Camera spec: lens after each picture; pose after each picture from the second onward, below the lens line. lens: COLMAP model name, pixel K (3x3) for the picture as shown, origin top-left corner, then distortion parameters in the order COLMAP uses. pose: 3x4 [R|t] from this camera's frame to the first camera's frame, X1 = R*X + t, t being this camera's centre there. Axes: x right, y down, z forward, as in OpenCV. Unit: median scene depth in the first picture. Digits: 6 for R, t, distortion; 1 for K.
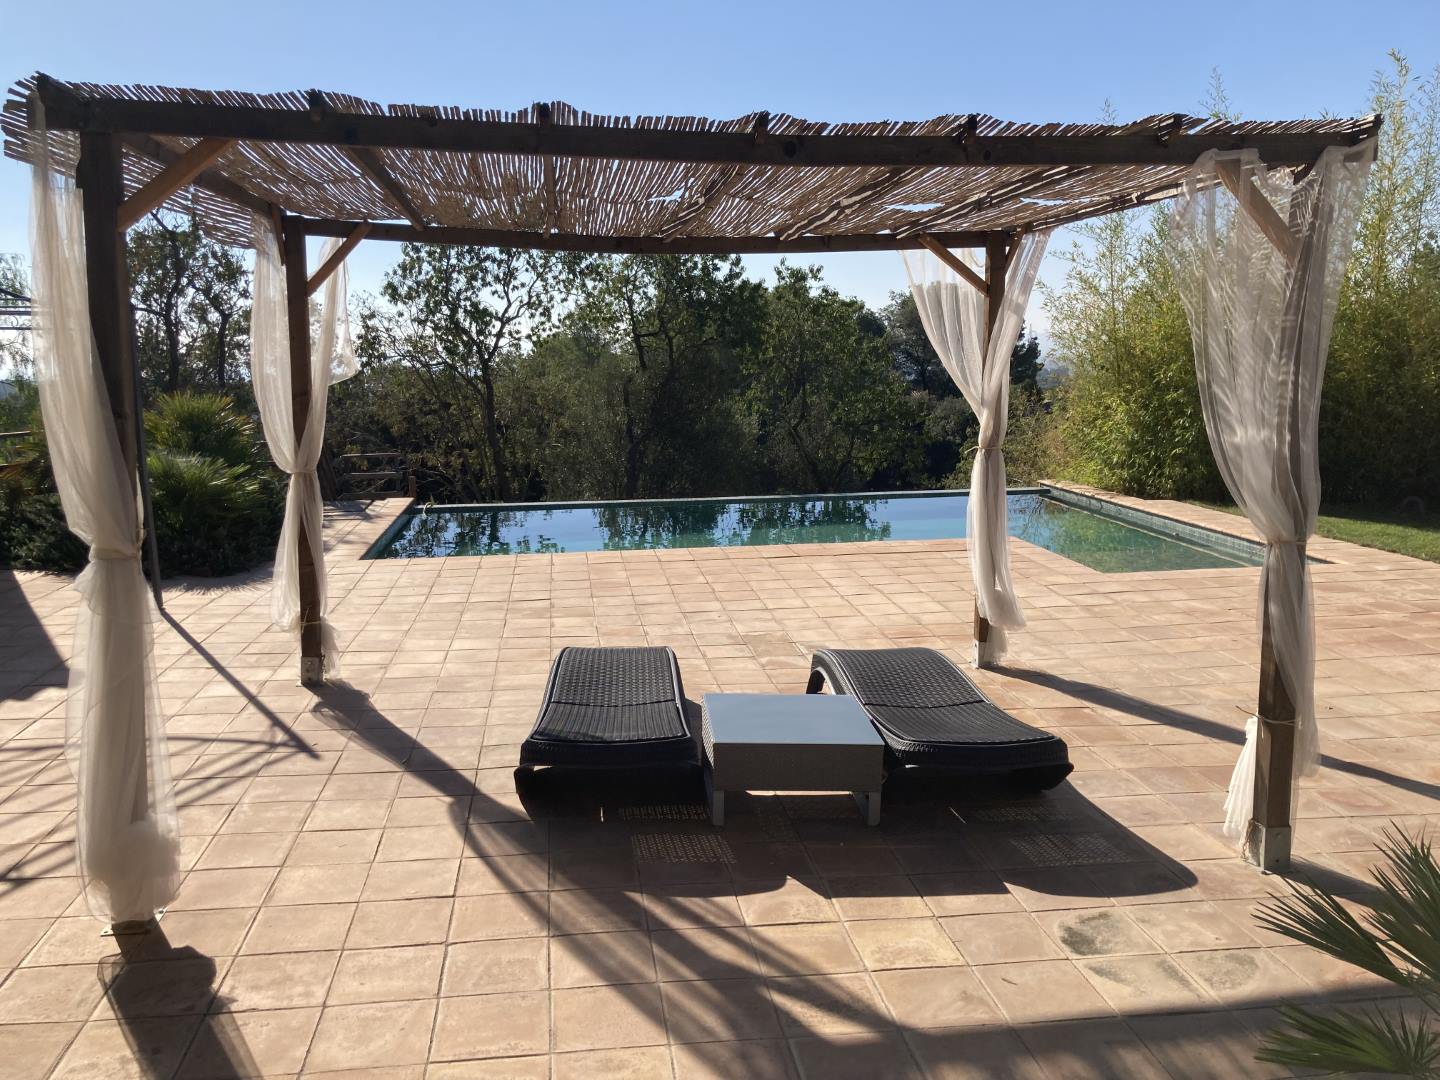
lens RADIAL K [[1168.9, 0, 720.0], [0, 1168.9, 540.0], [0, 0, 1]] dist [0.049632, -0.006560]
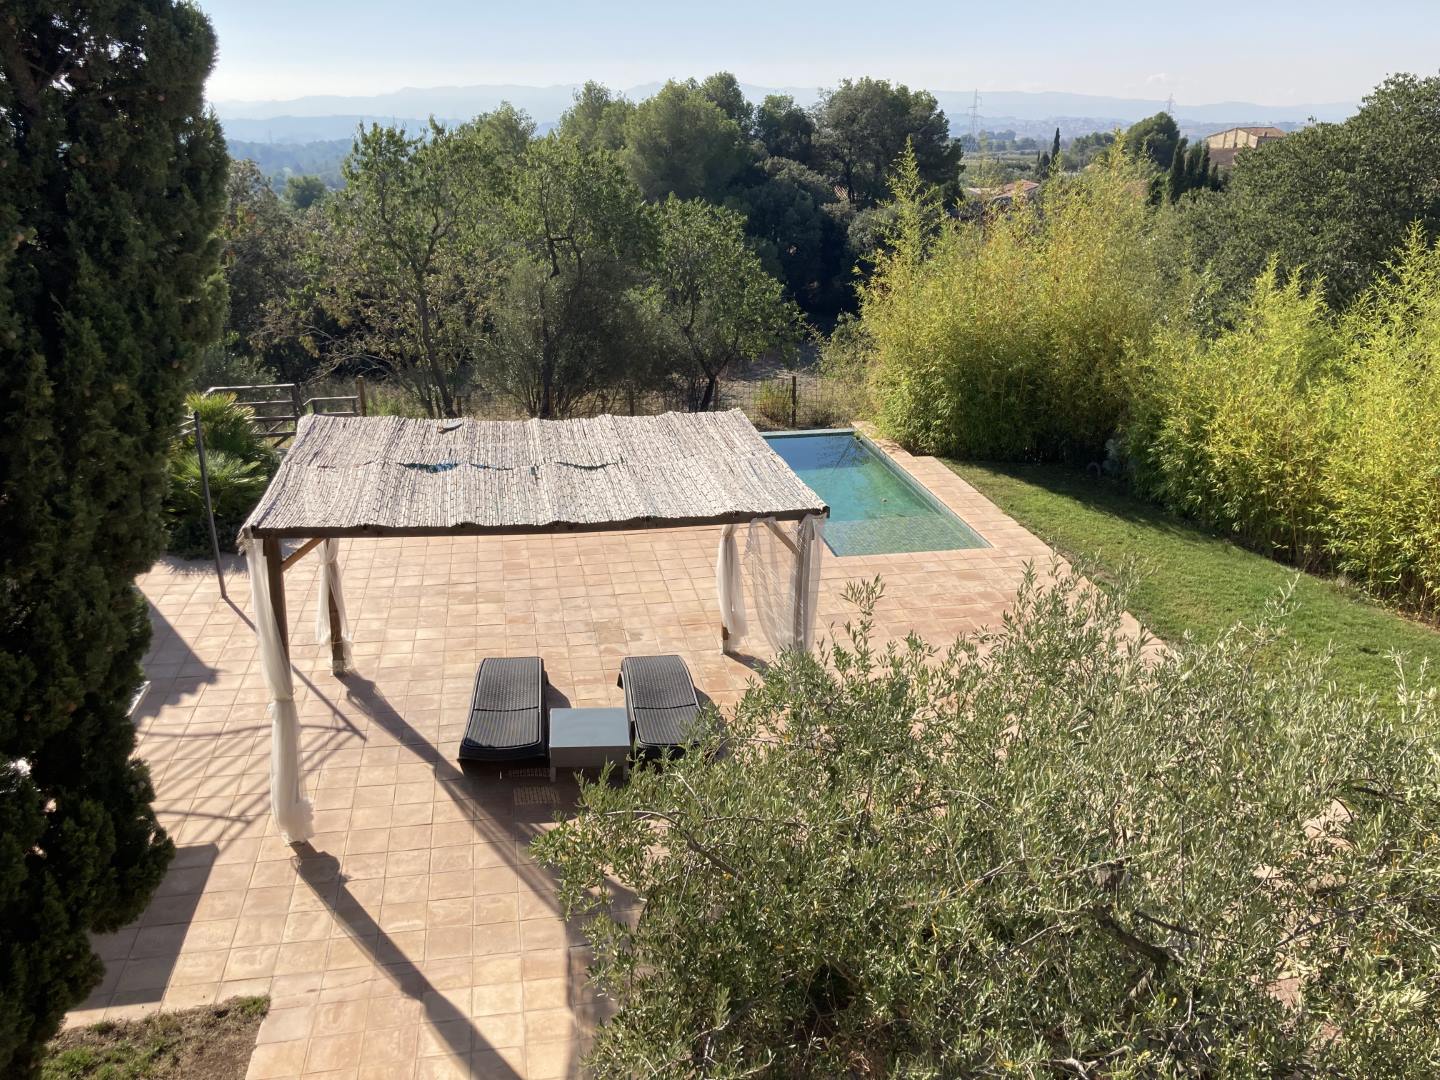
lens RADIAL K [[1164.8, 0, 699.5], [0, 1164.8, 529.9], [0, 0, 1]] dist [0.034944, -0.005196]
pose [[0.999394, -0.003672, 0.034614, 0.103499], [-0.002814, 0.982642, 0.185492, -0.326090], [-0.034695, -0.185477, 0.982036, -0.545950]]
